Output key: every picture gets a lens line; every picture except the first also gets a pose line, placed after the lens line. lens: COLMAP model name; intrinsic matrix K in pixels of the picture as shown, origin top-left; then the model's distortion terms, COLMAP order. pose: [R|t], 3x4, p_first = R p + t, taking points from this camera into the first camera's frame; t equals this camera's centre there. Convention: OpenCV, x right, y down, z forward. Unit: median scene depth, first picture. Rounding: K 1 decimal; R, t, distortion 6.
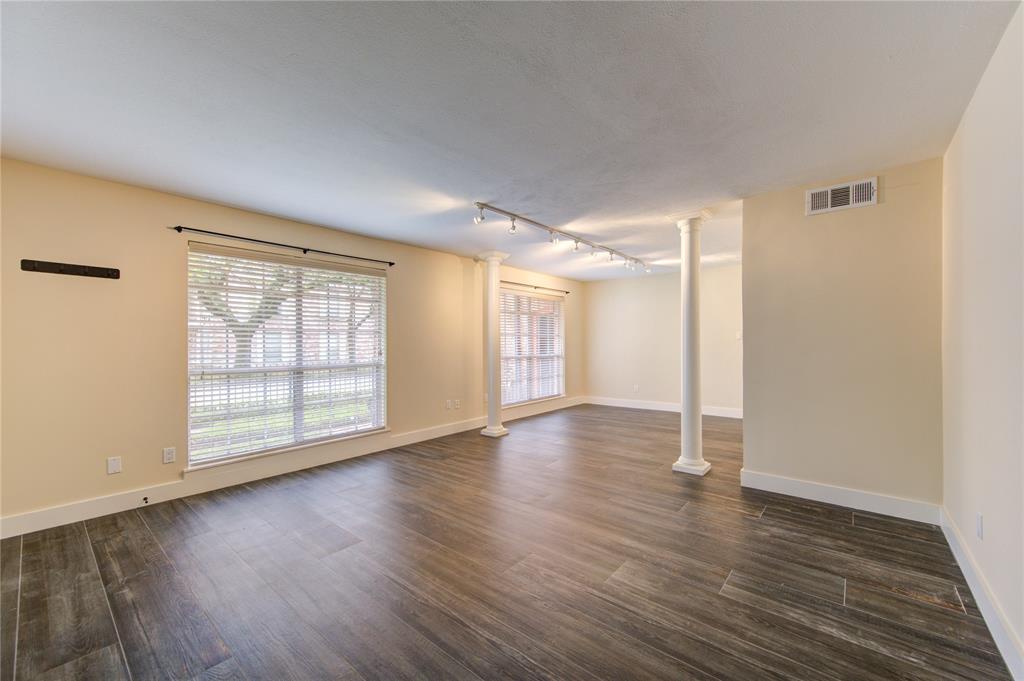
lens RADIAL K [[404.1, 0, 520.0], [0, 404.1, 345.0], [0, 0, 1]] dist [0.007857, -0.000114]
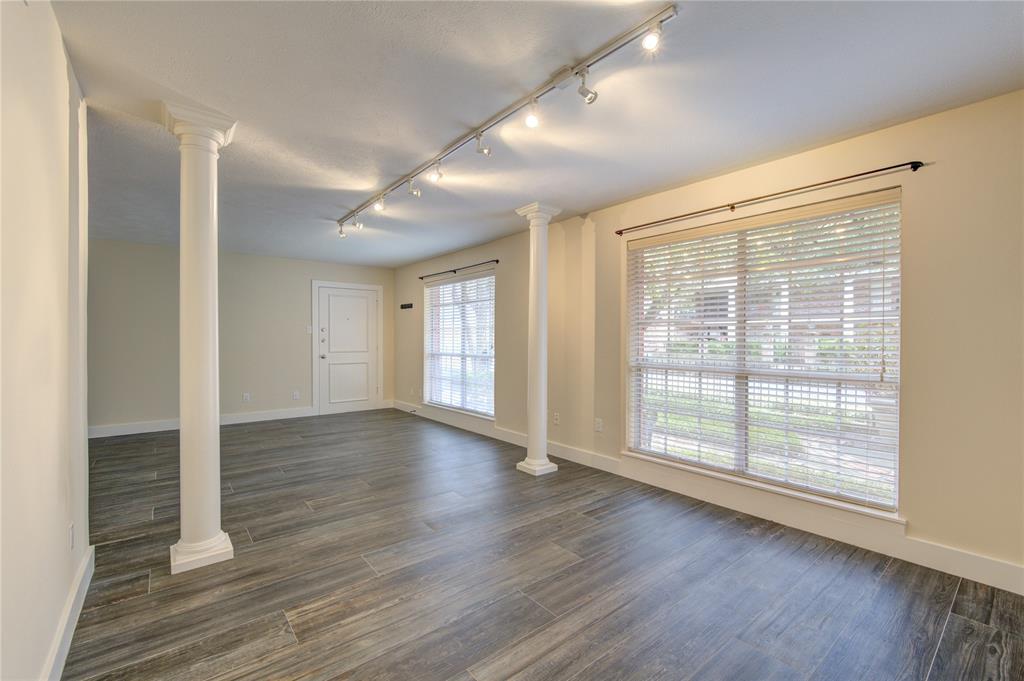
lens RADIAL K [[434.3, 0, 521.6], [0, 434.3, 341.4], [0, 0, 1]] dist [-0.003157, -0.001193]
pose [[-0.187464, 0.019098, -0.982086, 0.796364], [-0.001429, 0.999805, 0.019715, -0.017528], [0.982270, 0.005099, -0.187401, 1.320177]]
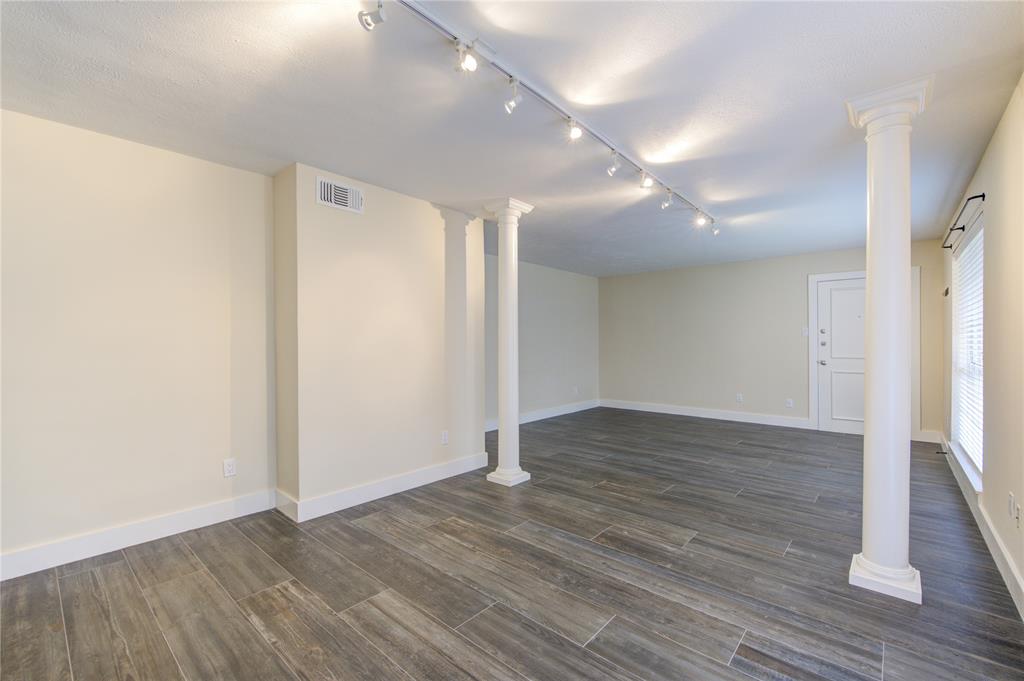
lens RADIAL K [[434.3, 0, 513.2], [0, 434.3, 338.3], [0, 0, 1]] dist [-0.003157, -0.001193]
pose [[-0.999281, 0.016956, 0.033906, 0.315234], [0.016631, 0.999813, -0.009822, -0.008688], [-0.034066, -0.009251, -0.999377, 1.676935]]
